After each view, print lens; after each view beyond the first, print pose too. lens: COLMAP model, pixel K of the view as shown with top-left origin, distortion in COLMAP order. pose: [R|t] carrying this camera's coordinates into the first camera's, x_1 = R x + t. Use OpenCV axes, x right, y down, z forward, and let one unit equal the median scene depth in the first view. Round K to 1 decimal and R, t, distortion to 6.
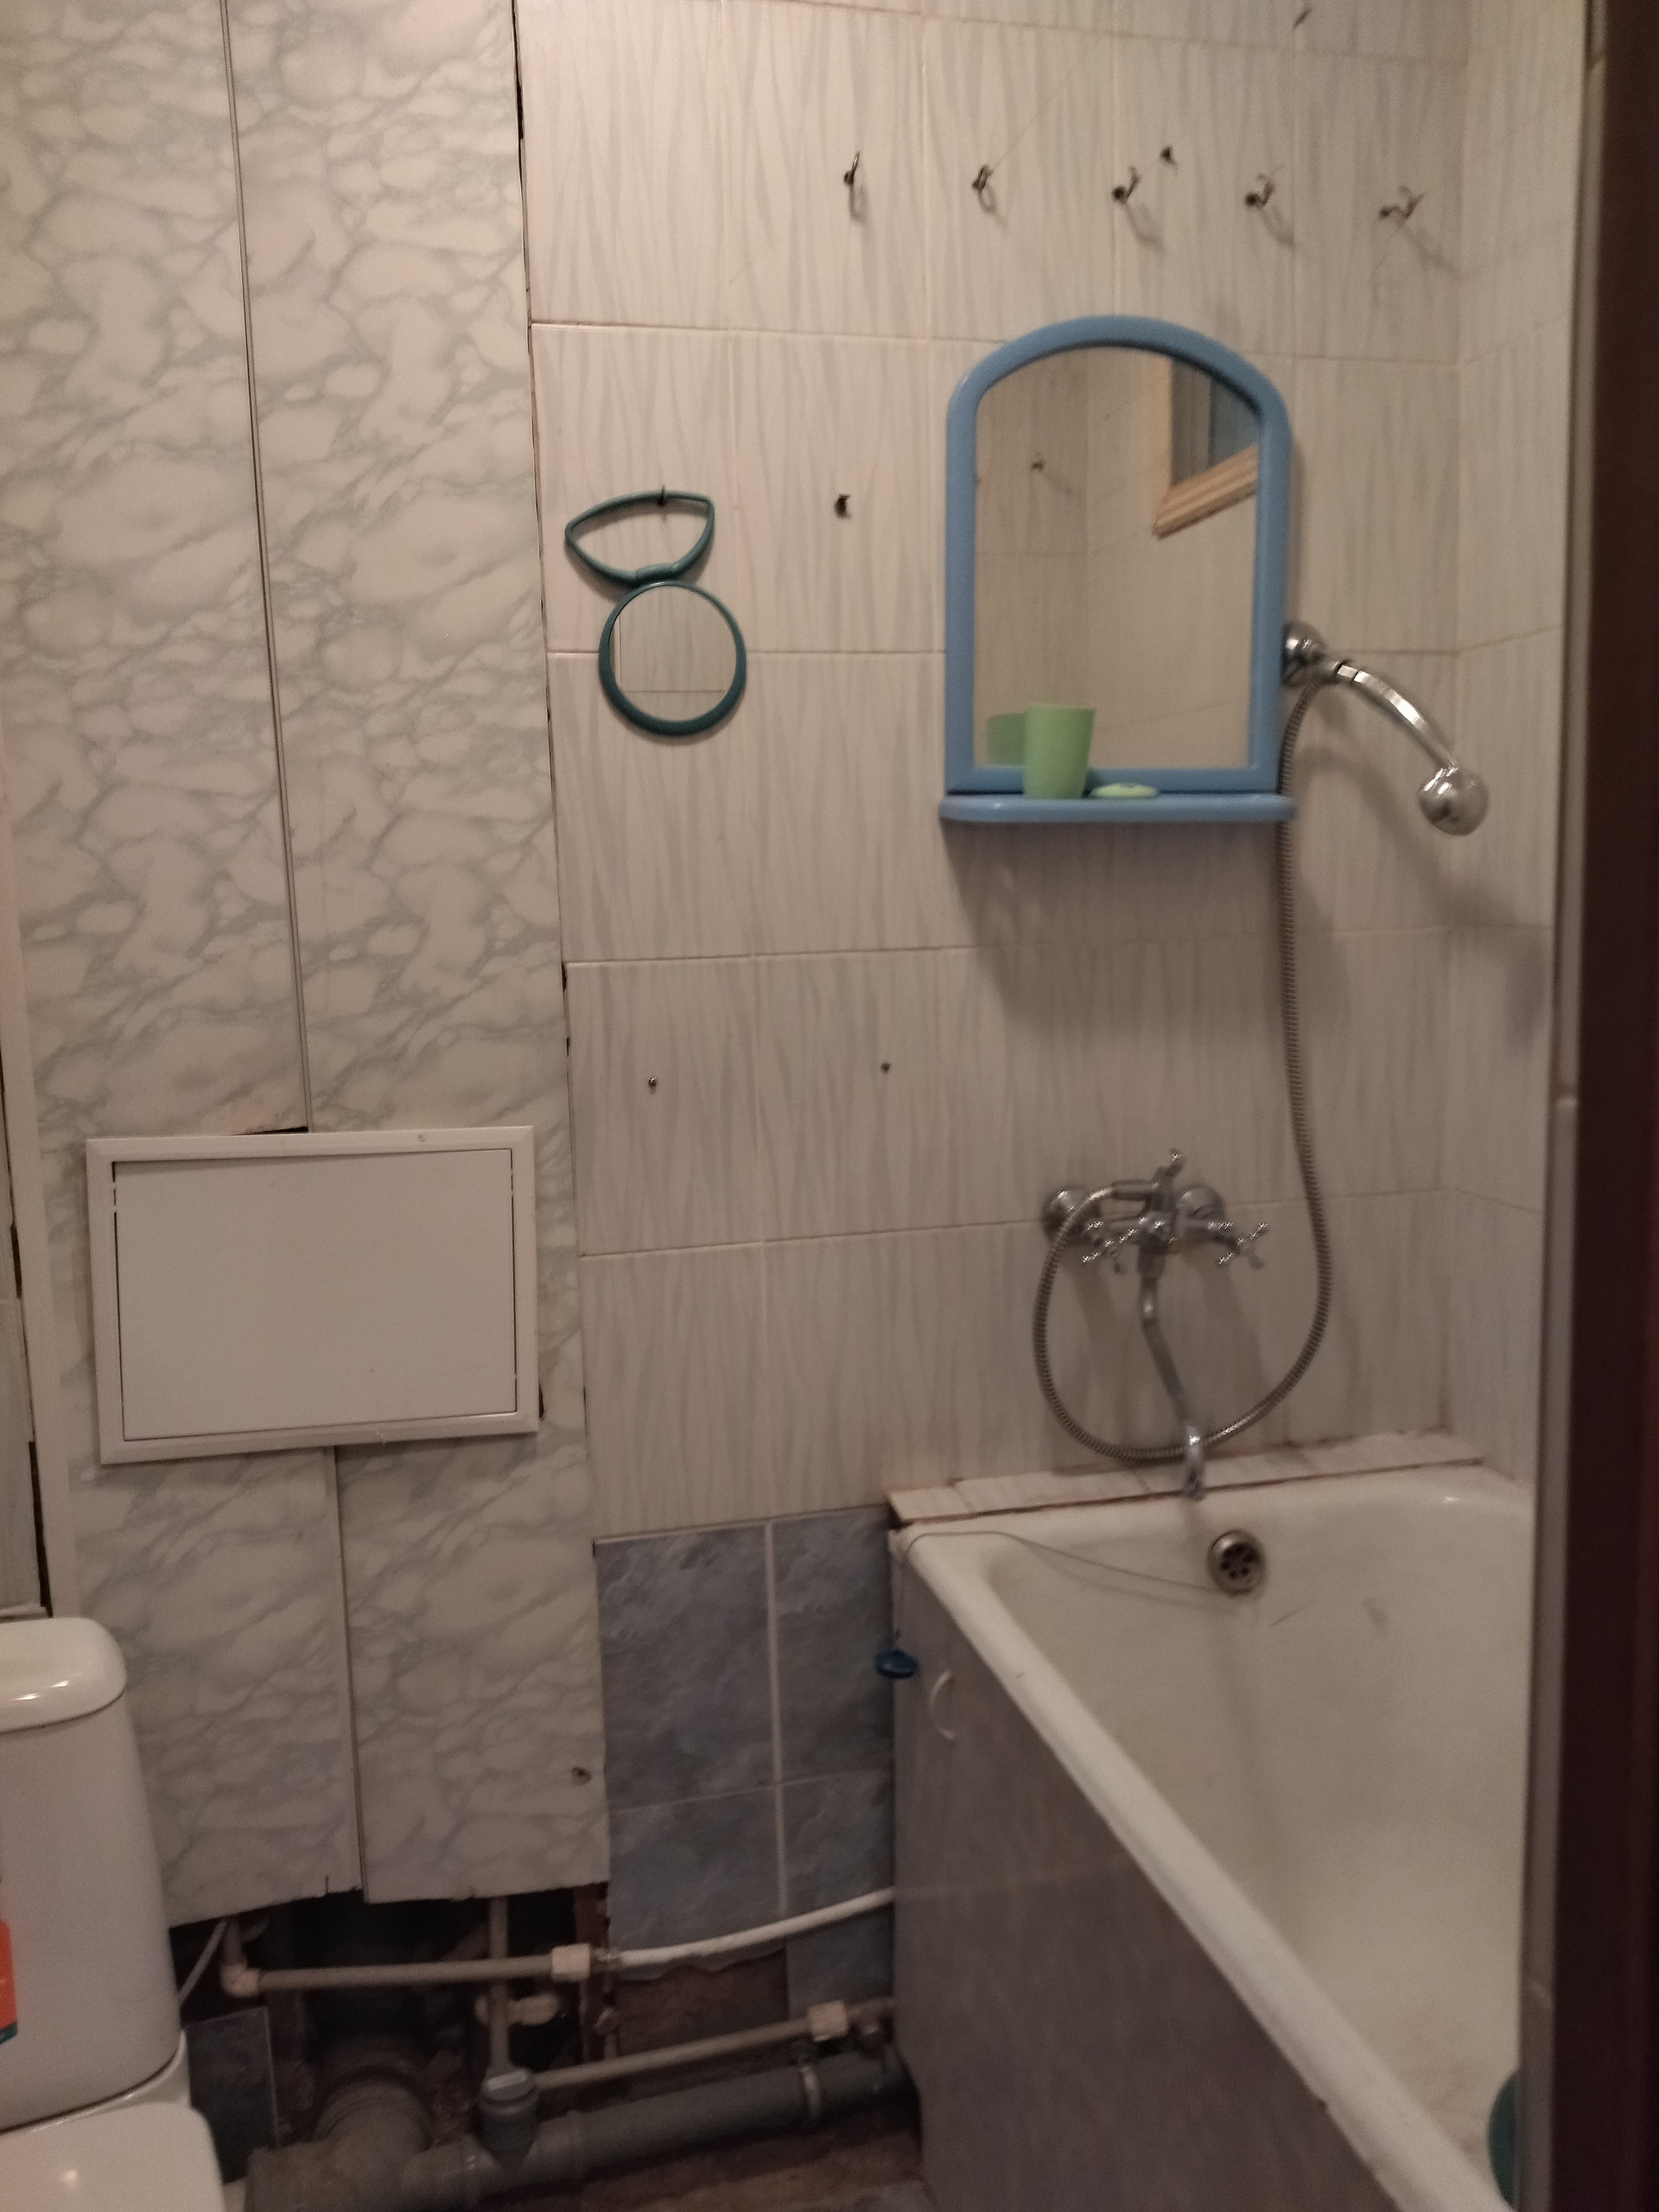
lens RADIAL K [[1729.3, 0, 821.2], [0, 1729.3, 1116.9], [0, 0, 1]] dist [0.068586, -0.102518]
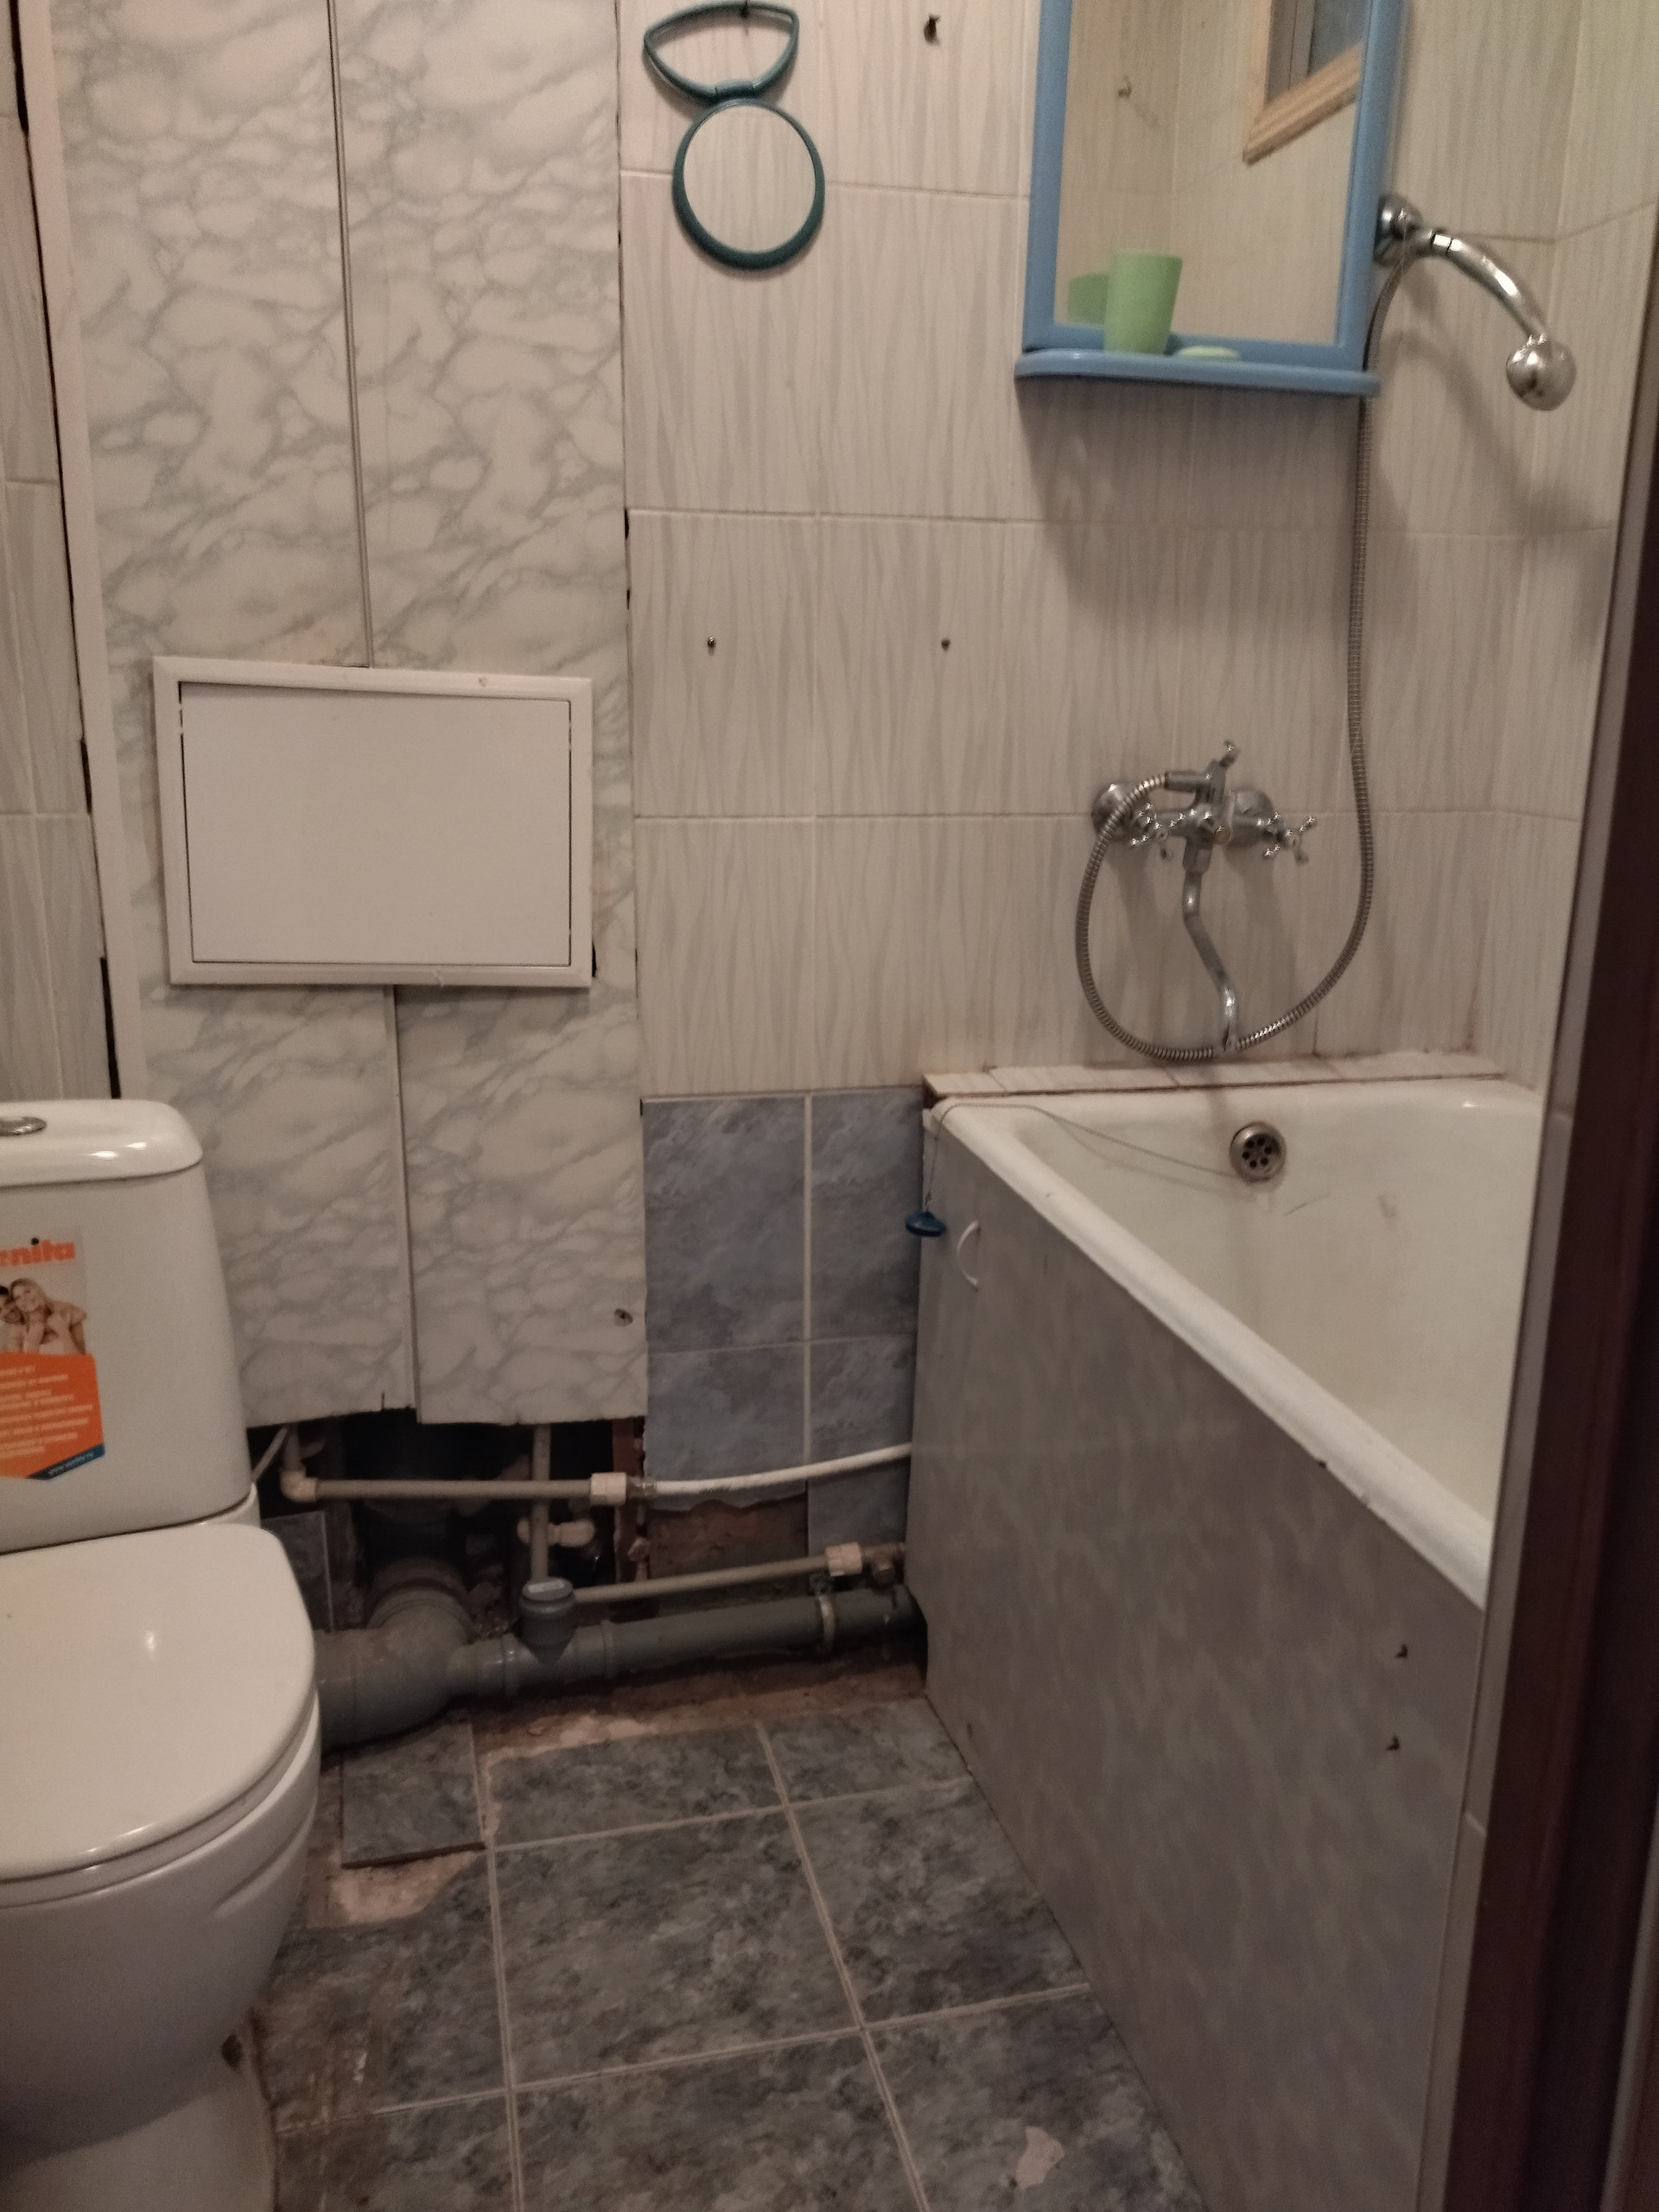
lens RADIAL K [[1729.3, 0, 814.9], [0, 1729.3, 1189.6], [0, 0, 1]] dist [0.068586, -0.102518]
pose [[0.999000, 0.044063, -0.007636, -0.016103], [-0.042765, 0.991236, 0.124990, 0.160505], [0.013077, -0.124539, 0.992129, -0.032914]]
